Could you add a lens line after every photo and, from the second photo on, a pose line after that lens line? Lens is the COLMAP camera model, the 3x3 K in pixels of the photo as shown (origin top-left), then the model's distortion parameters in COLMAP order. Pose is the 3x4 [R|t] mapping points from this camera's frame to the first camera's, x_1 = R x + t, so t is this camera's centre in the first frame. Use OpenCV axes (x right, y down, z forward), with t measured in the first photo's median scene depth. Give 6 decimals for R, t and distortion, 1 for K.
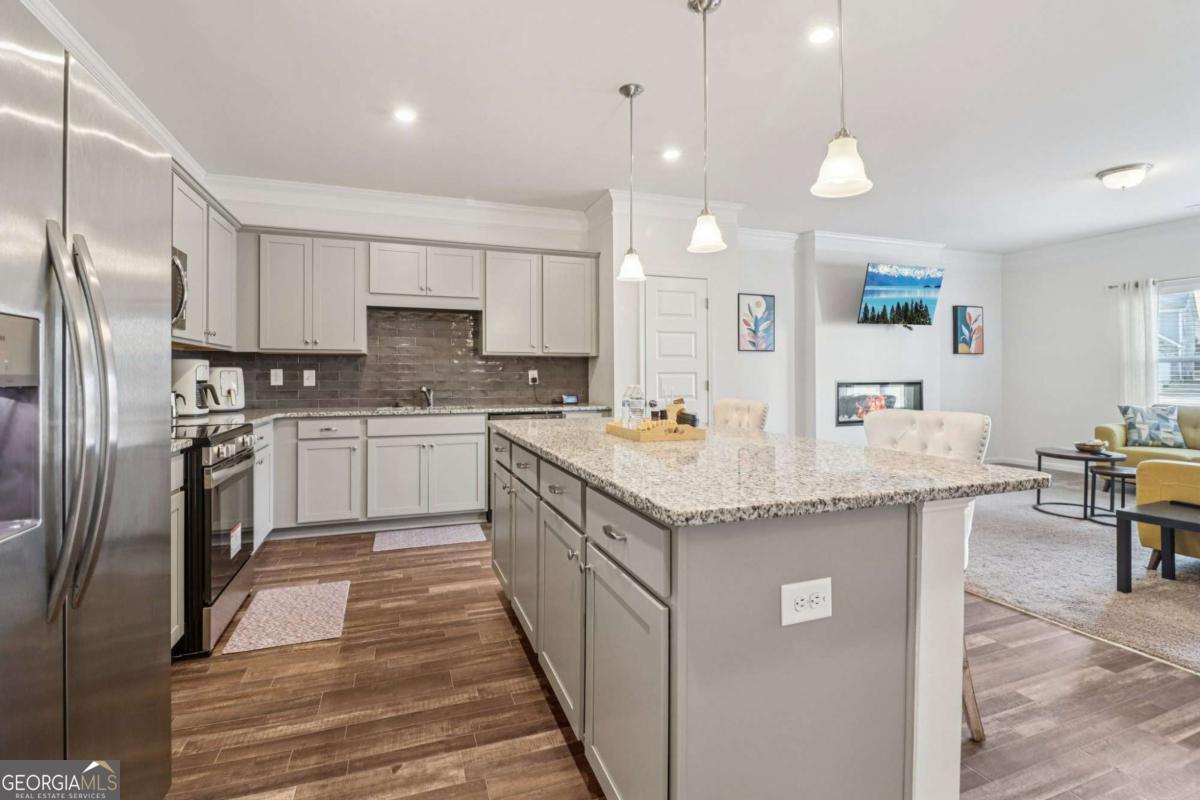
lens RADIAL K [[561.1, 0, 607.7], [0, 561.1, 377.6], [0, 0, 1]] dist [-0.001164, -0.000180]
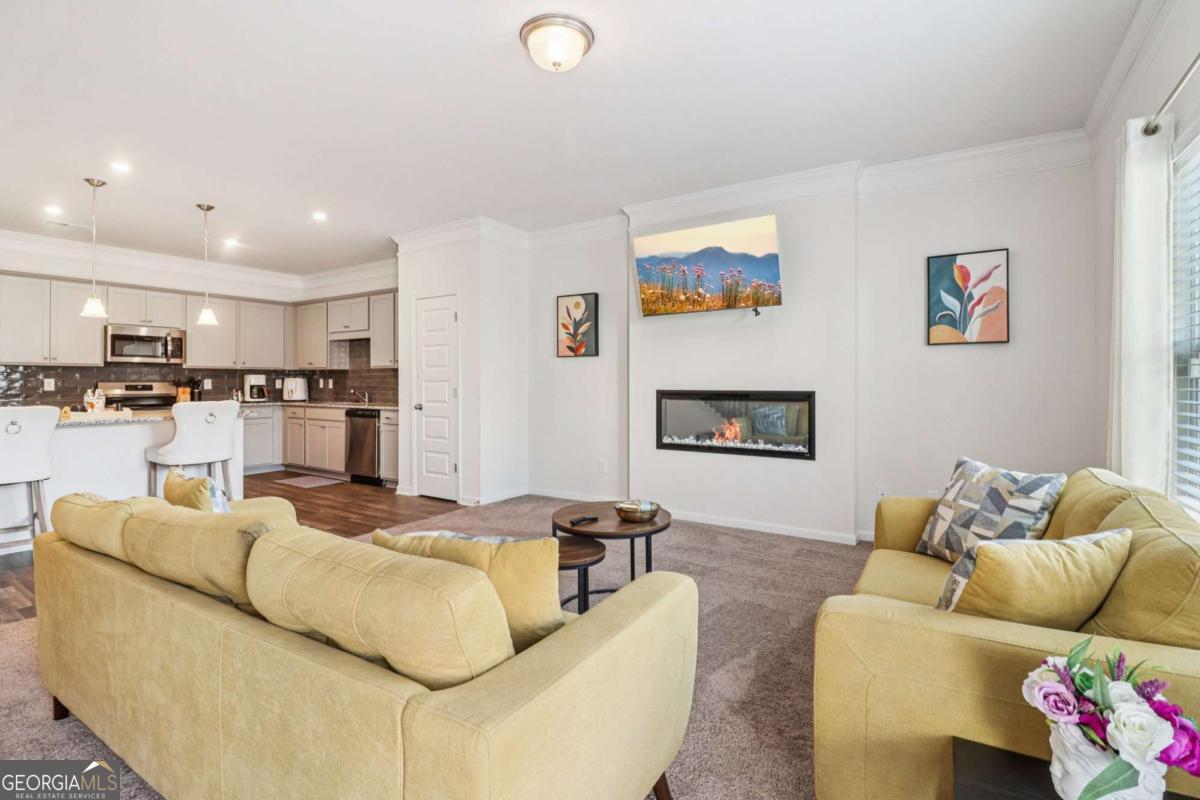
lens RADIAL K [[561.1, 0, 607.7], [0, 561.1, 377.6], [0, 0, 1]] dist [-0.001164, -0.000180]
pose [[0.594049, -0.002462, -0.804425, 1.418235], [-0.002621, 0.999984, -0.004996, -0.011951], [0.804424, 0.005076, 0.594033, 0.688587]]
